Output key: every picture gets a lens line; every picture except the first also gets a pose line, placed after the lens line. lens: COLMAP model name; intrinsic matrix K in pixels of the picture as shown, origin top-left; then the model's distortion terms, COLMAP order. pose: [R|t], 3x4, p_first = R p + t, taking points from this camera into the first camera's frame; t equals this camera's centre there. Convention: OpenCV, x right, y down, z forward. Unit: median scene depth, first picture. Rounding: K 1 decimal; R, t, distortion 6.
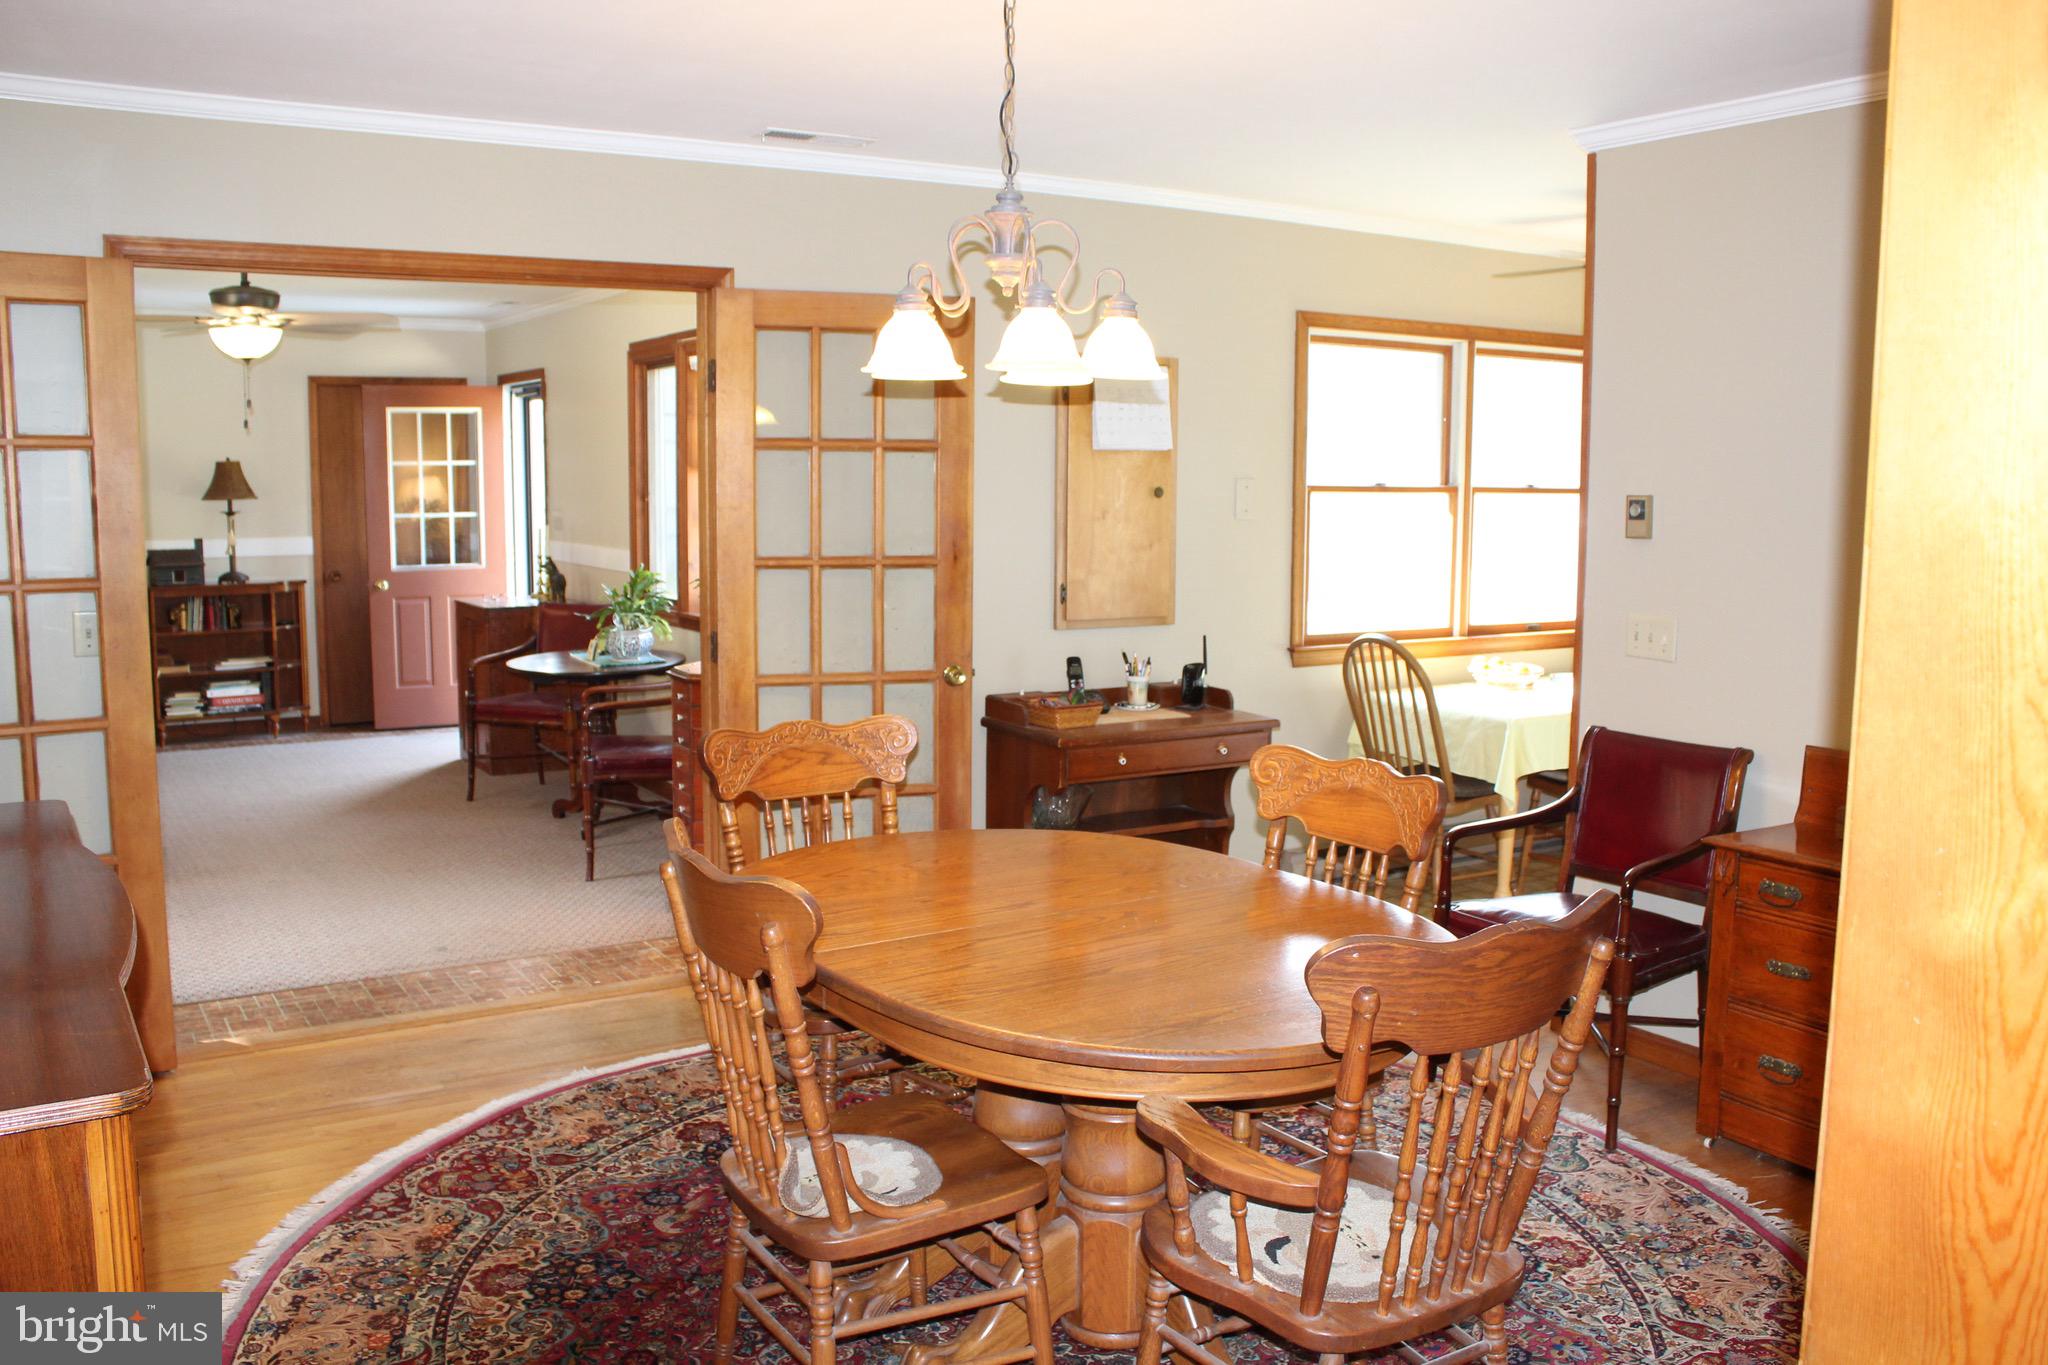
lens RADIAL K [[1716.3, 0, 1024.0], [0, 1716.3, 682.5], [0, 0, 1]] dist [-0.159409, 0.142175]
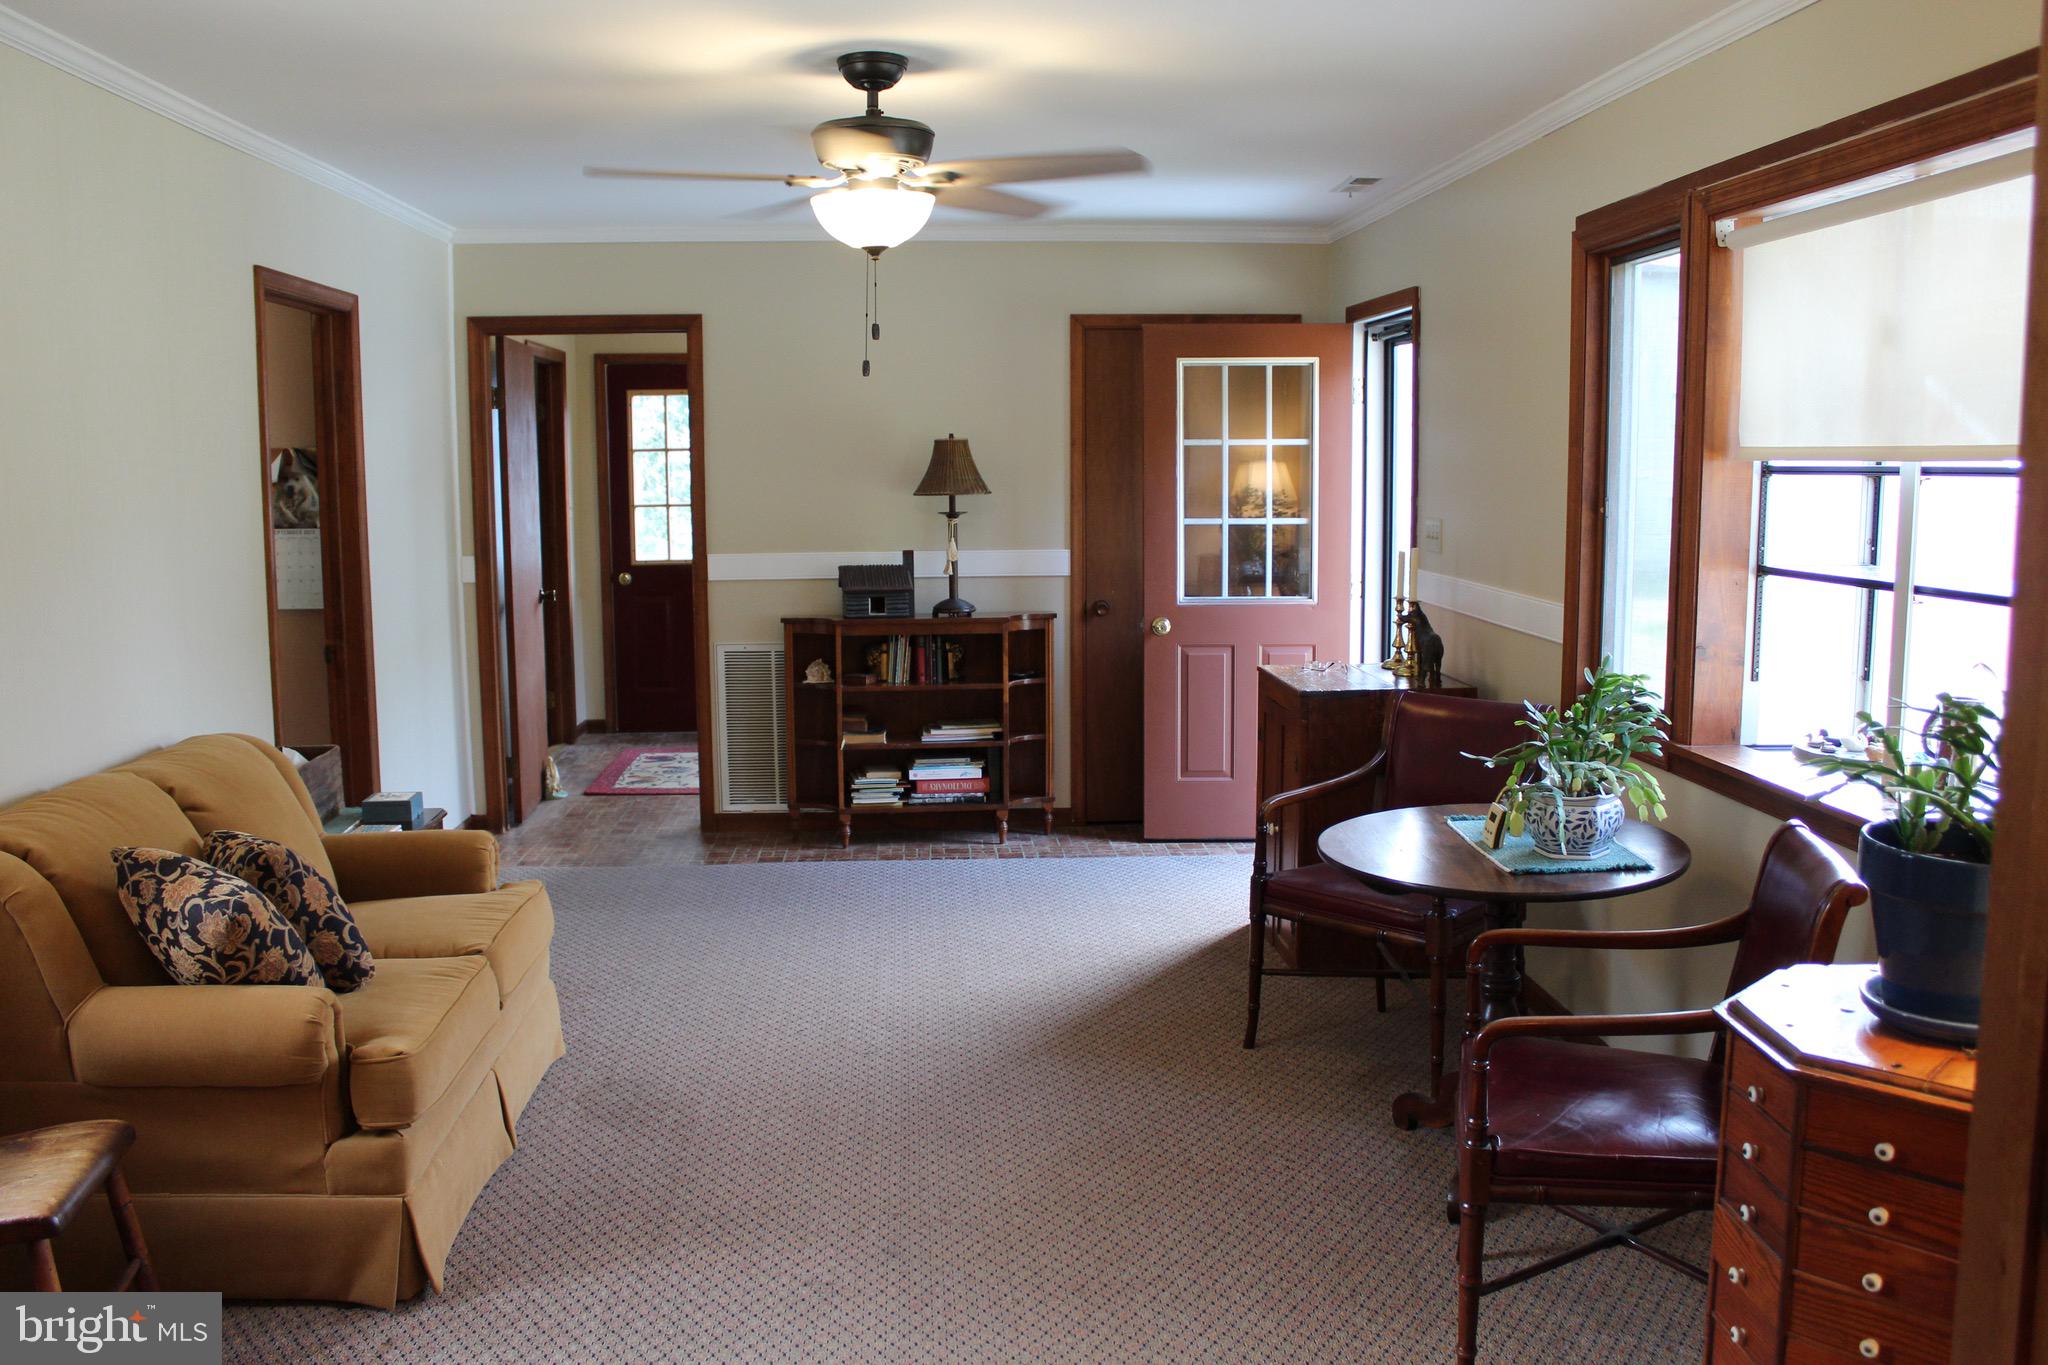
lens RADIAL K [[1716.3, 0, 1024.0], [0, 1716.3, 682.5], [0, 0, 1]] dist [-0.159409, 0.142175]
pose [[0.879505, 0.053369, -0.472888, -0.111133], [-0.048903, 0.998567, 0.021742, -0.048912], [0.473371, 0.004003, 0.880854, 0.388230]]
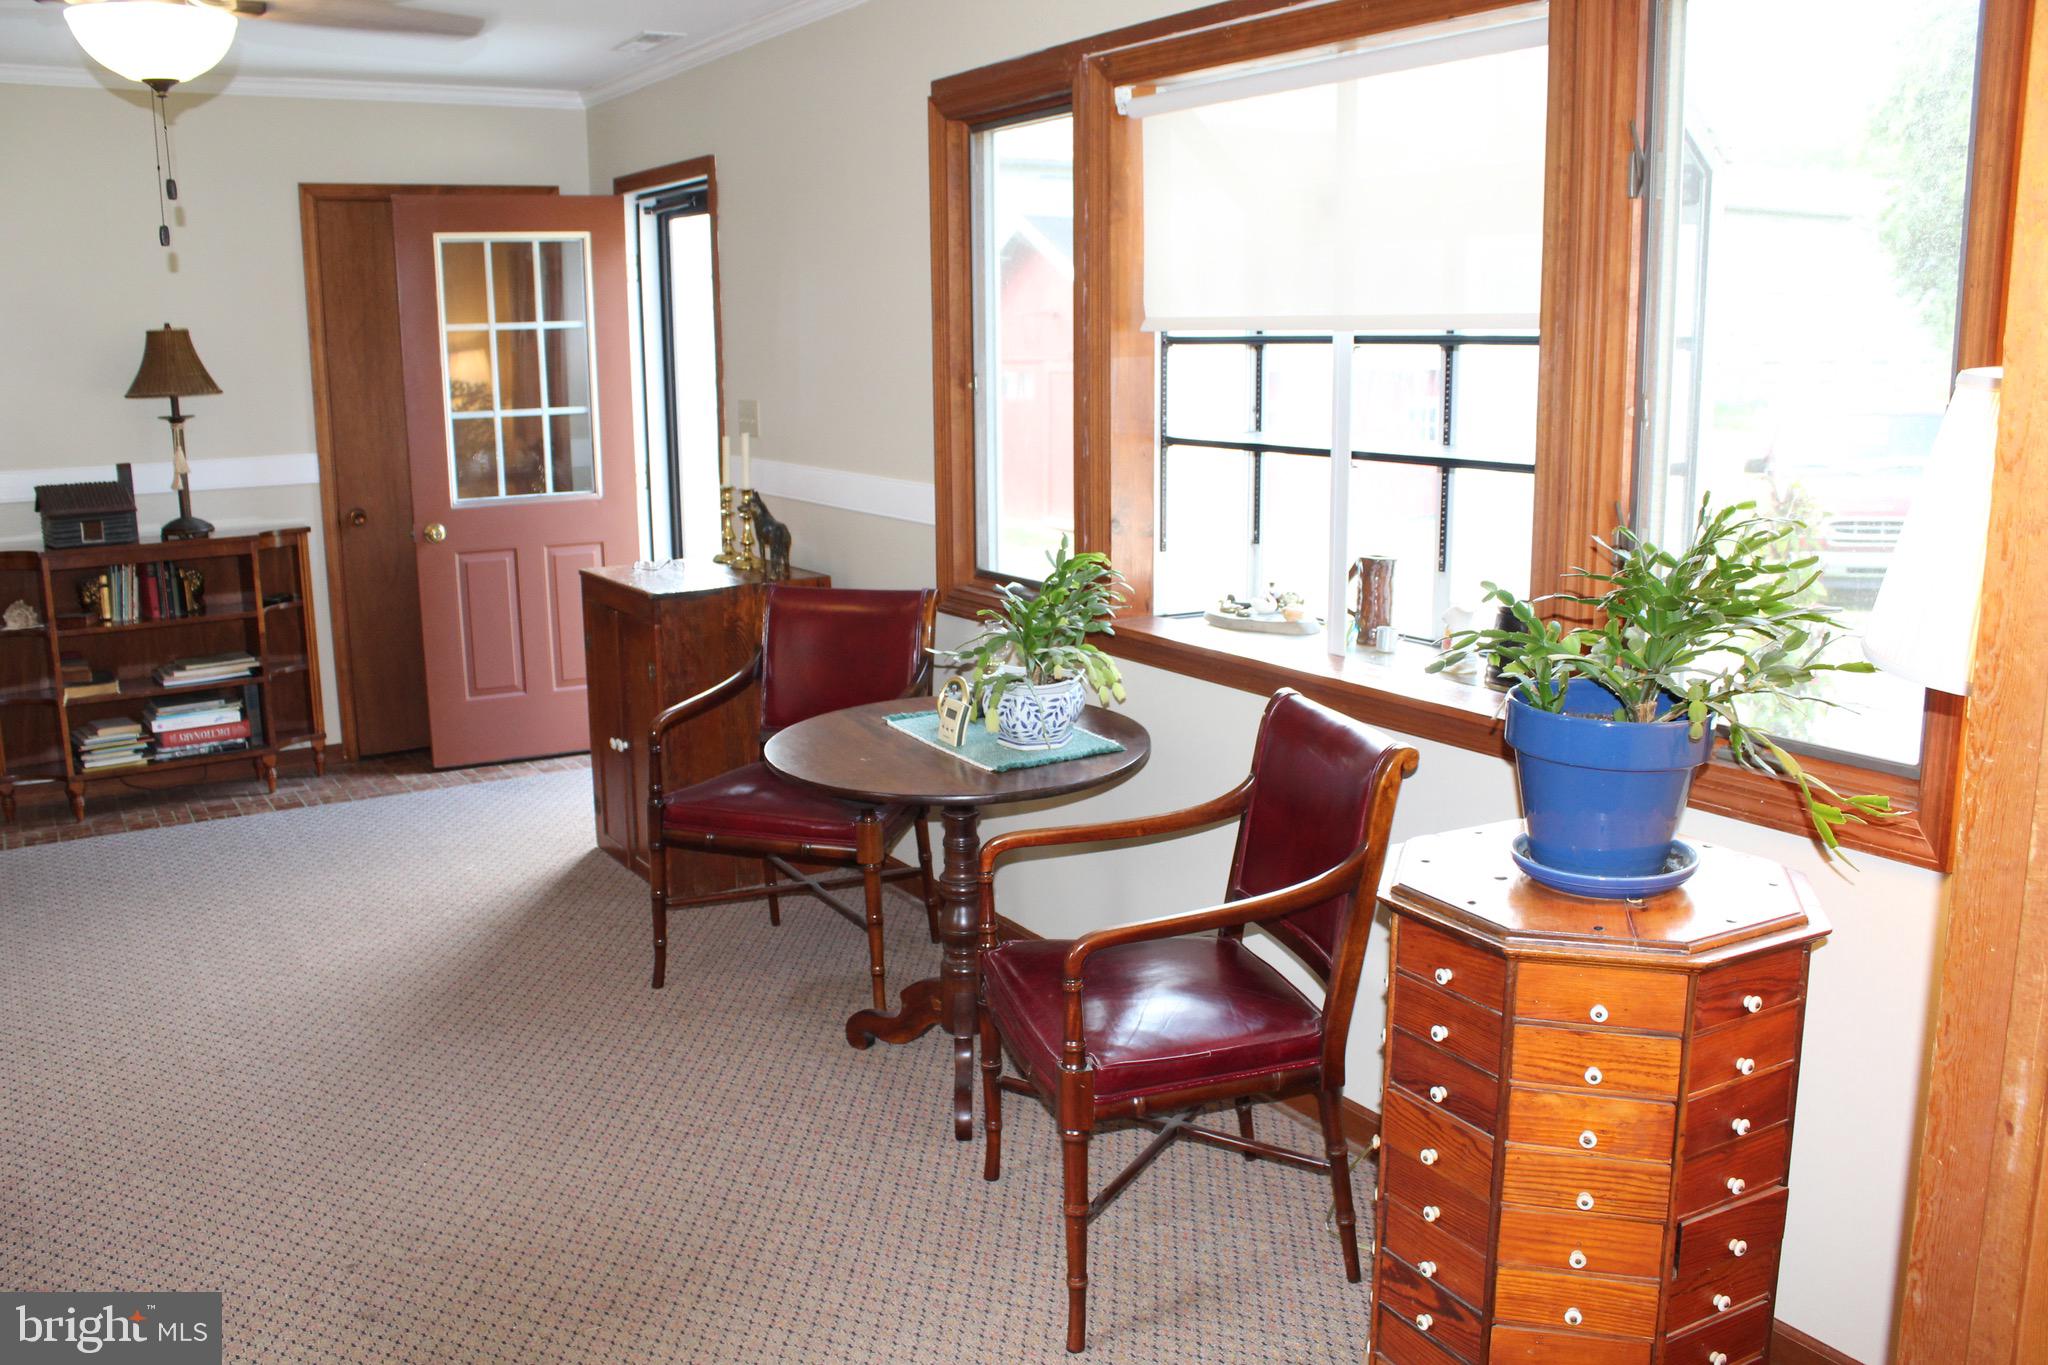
lens RADIAL K [[1716.3, 0, 1024.0], [0, 1716.3, 682.5], [0, 0, 1]] dist [-0.159409, 0.142175]
pose [[0.999877, -0.014931, -0.004788, -0.175090], [0.015269, 0.996614, 0.080790, -0.051347], [0.003565, -0.080854, 0.996720, 0.408384]]
